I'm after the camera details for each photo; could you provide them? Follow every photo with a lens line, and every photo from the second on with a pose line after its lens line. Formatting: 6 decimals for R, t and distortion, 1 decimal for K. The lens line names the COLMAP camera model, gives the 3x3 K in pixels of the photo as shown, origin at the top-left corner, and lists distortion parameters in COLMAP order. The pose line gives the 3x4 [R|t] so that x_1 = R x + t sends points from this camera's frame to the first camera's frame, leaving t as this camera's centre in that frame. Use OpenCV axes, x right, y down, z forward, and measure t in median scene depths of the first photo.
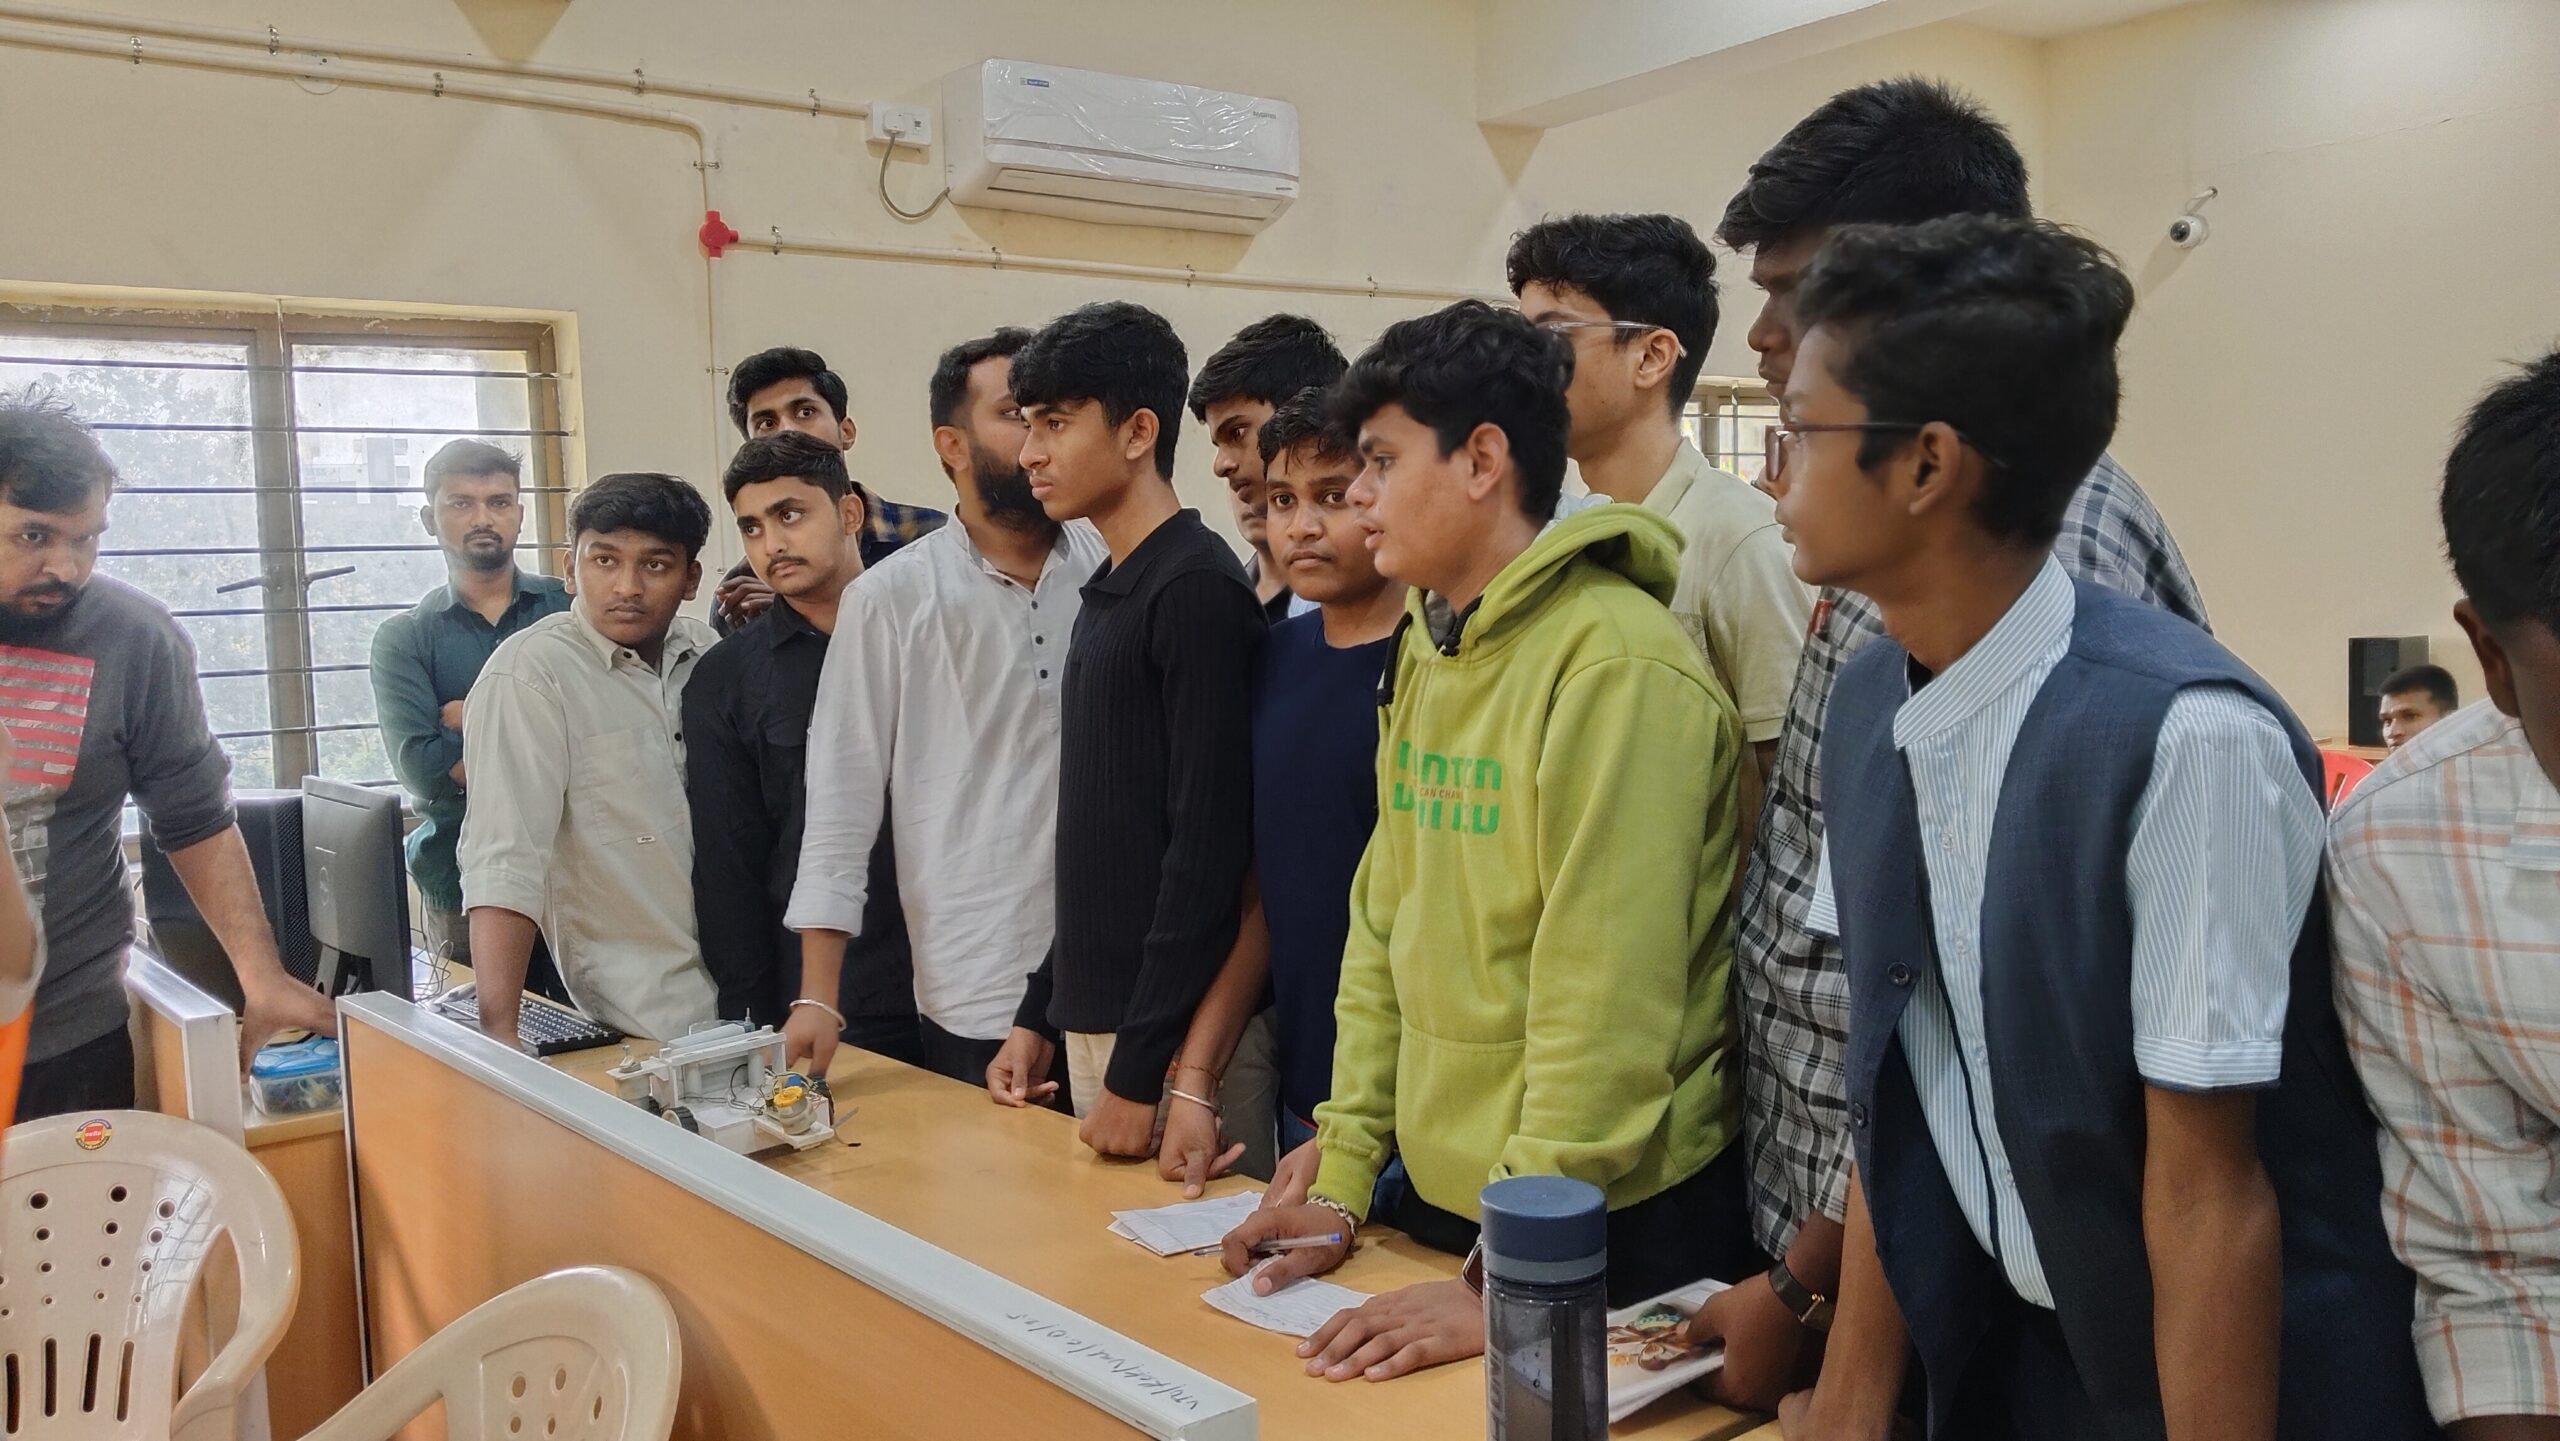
lens RADIAL K [[2027.0, 0, 1316.1], [0, 2027.0, 785.0], [0, 0, 1]] dist [0.060902, -0.111795]
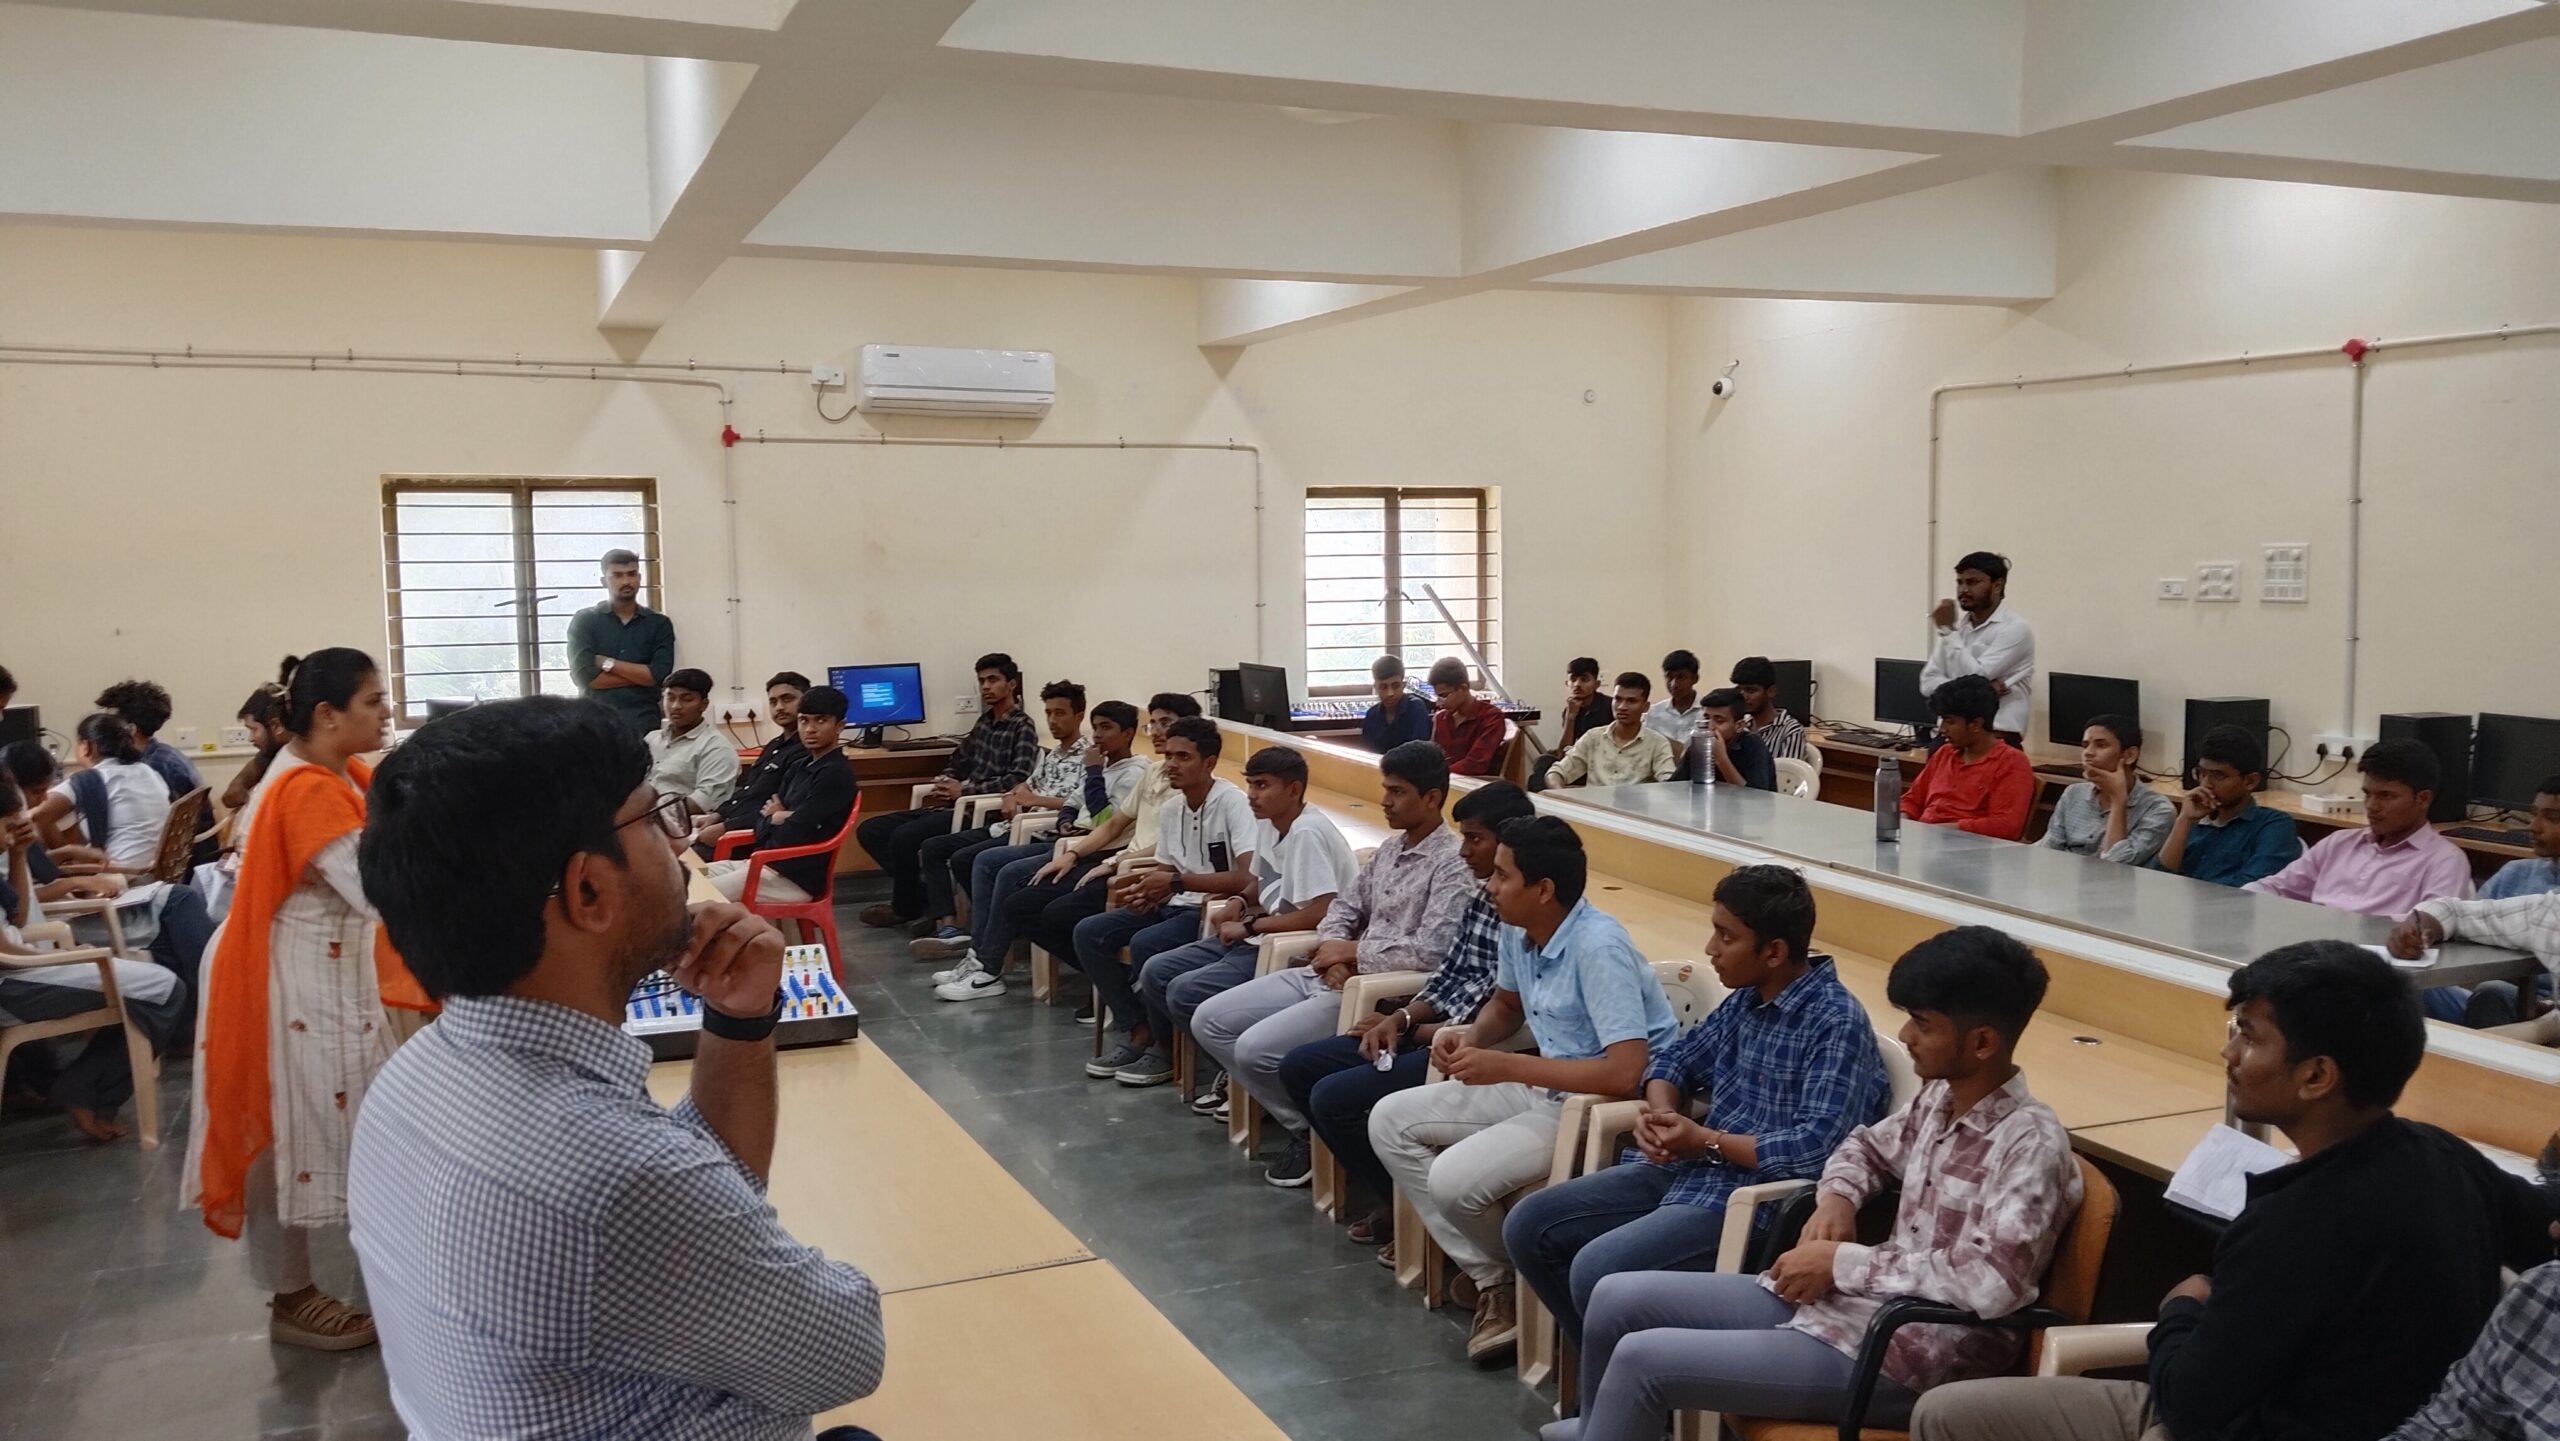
lens RADIAL K [[2027.0, 0, 1281.5], [0, 2027.0, 804.3], [0, 0, 1]] dist [0.060902, -0.111795]
pose [[0.970673, 0.047584, -0.235646, 0.741861], [-0.043384, 0.998794, 0.022981, 0.027788], [0.236456, -0.012083, 0.971567, -0.856999]]
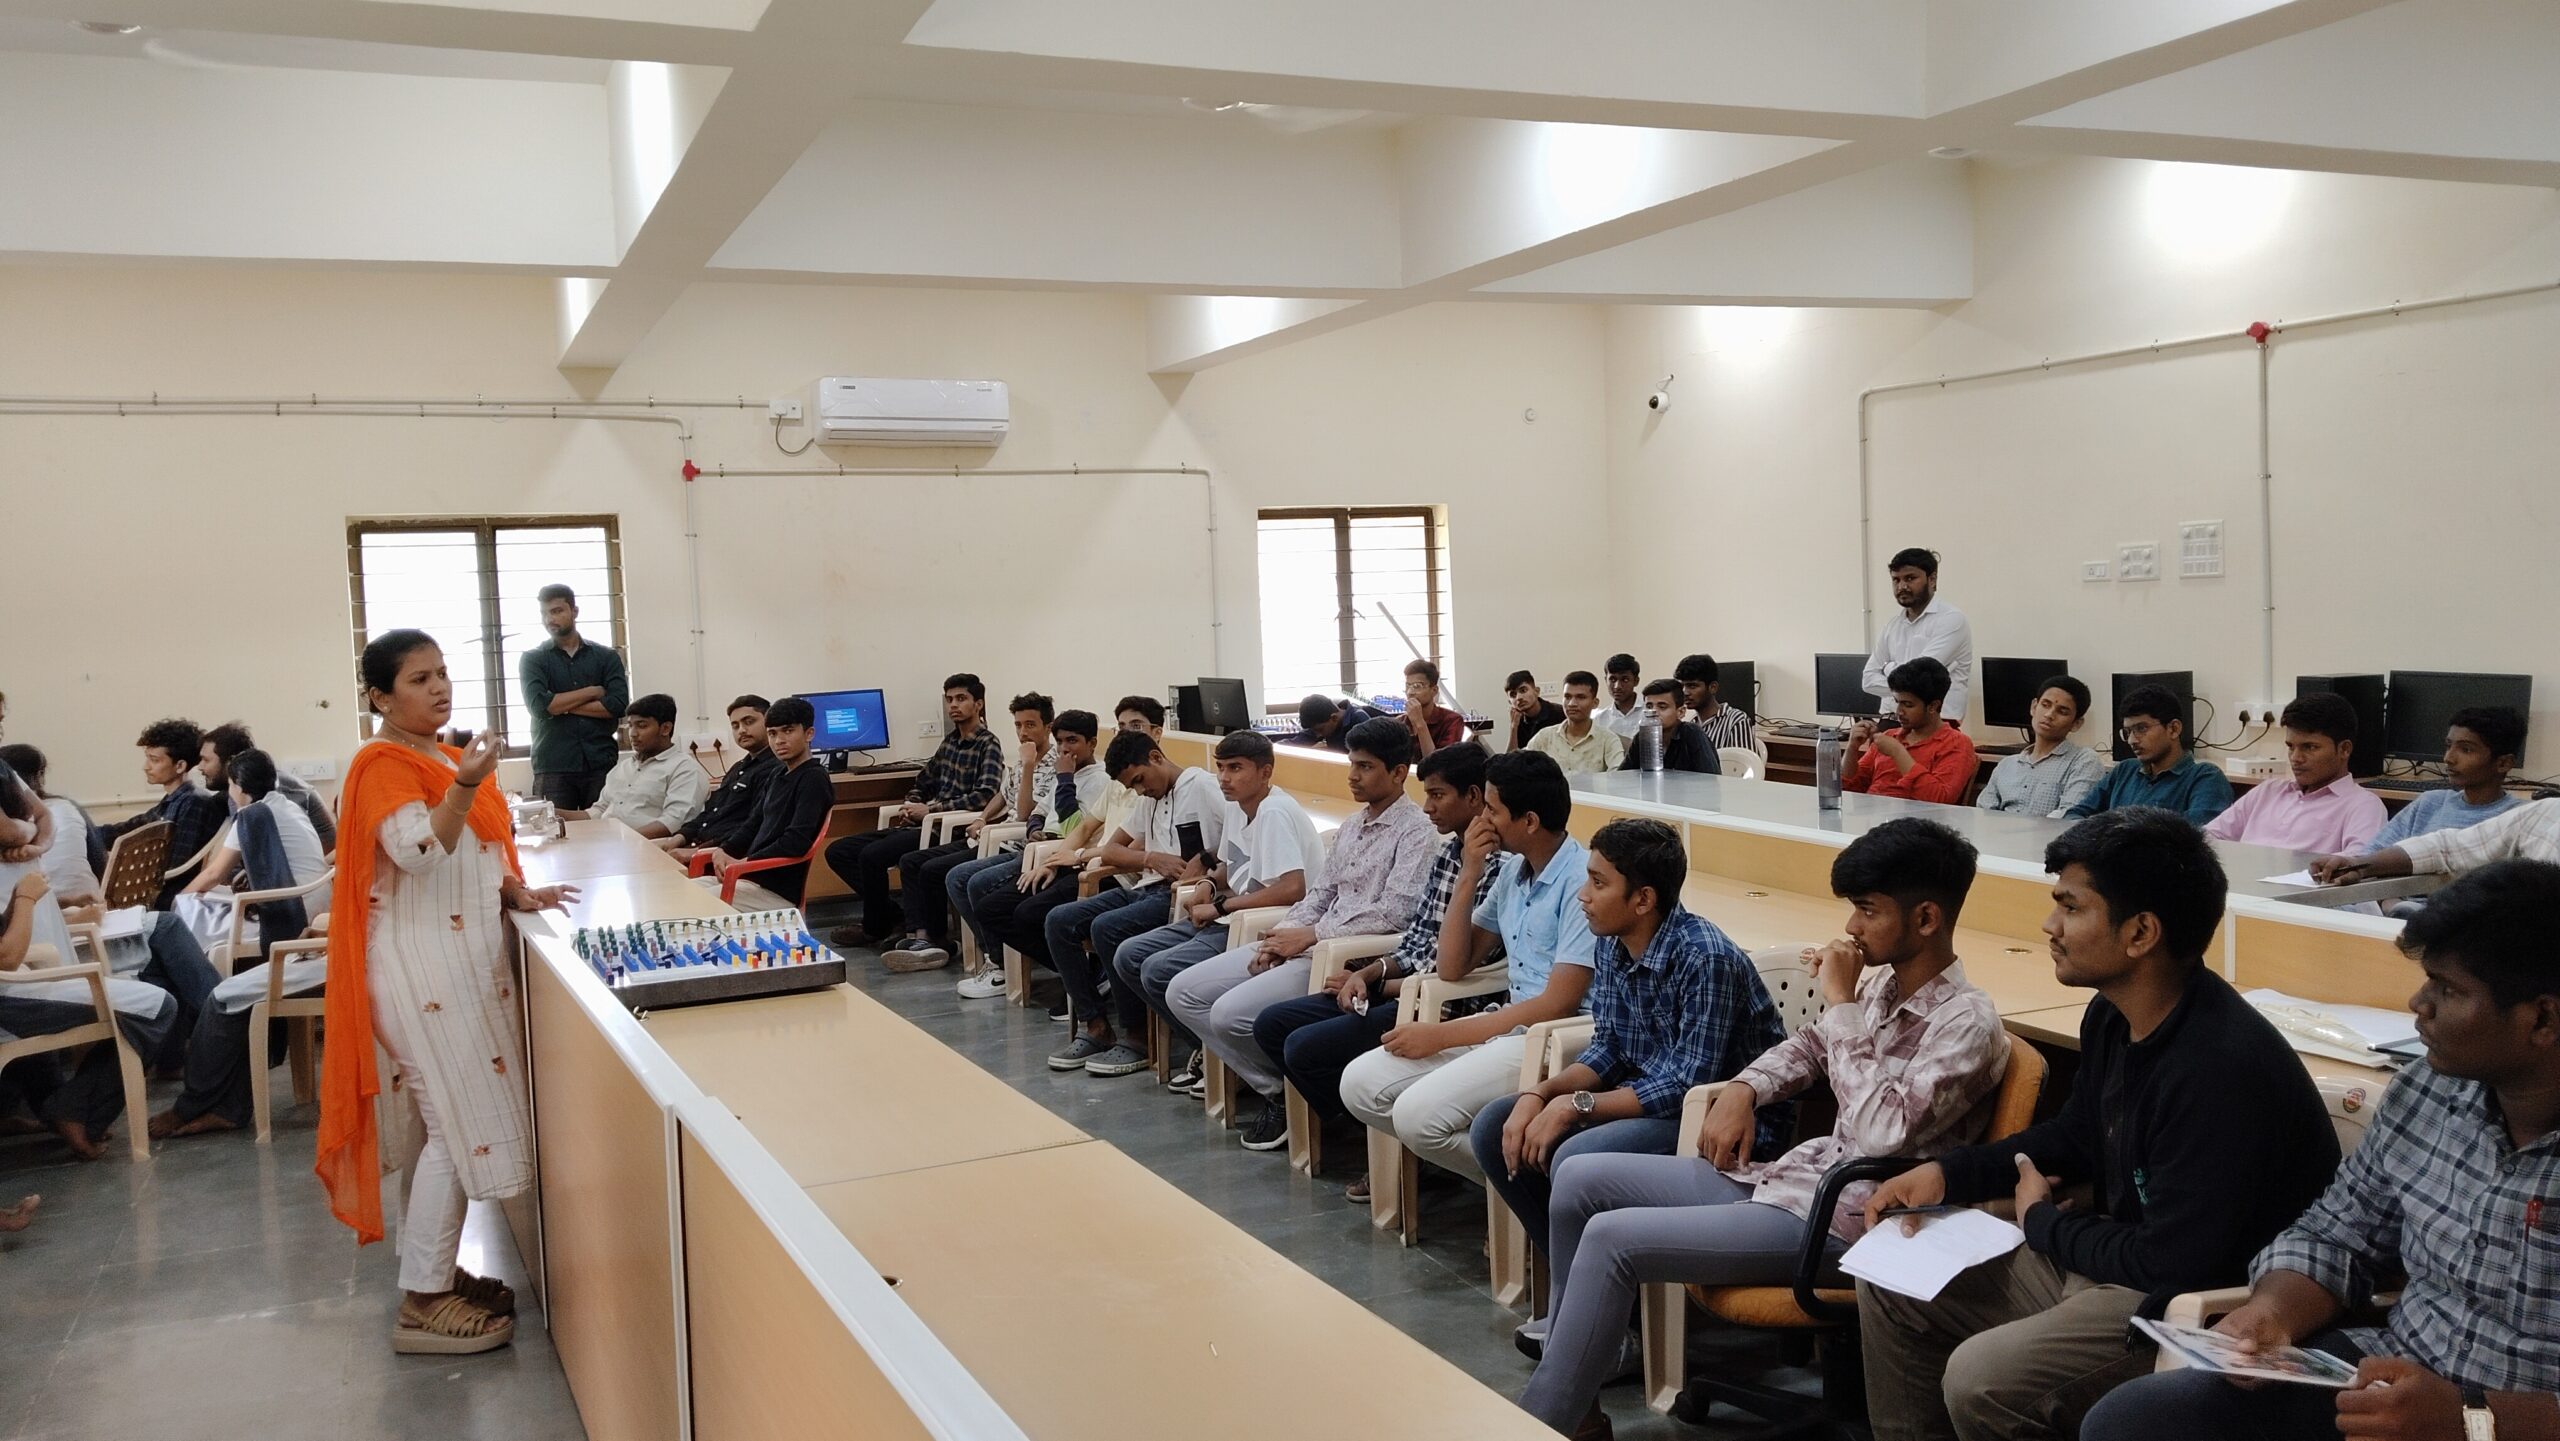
lens RADIAL K [[2027.0, 0, 1280.2], [0, 2027.0, 790.7], [0, 0, 1]] dist [0.060902, -0.111795]
pose [[0.976334, 0.010821, -0.215996, 0.746902], [-0.012810, 0.999887, -0.007815, 0.065280], [0.215887, 0.010397, 0.976363, -0.895916]]
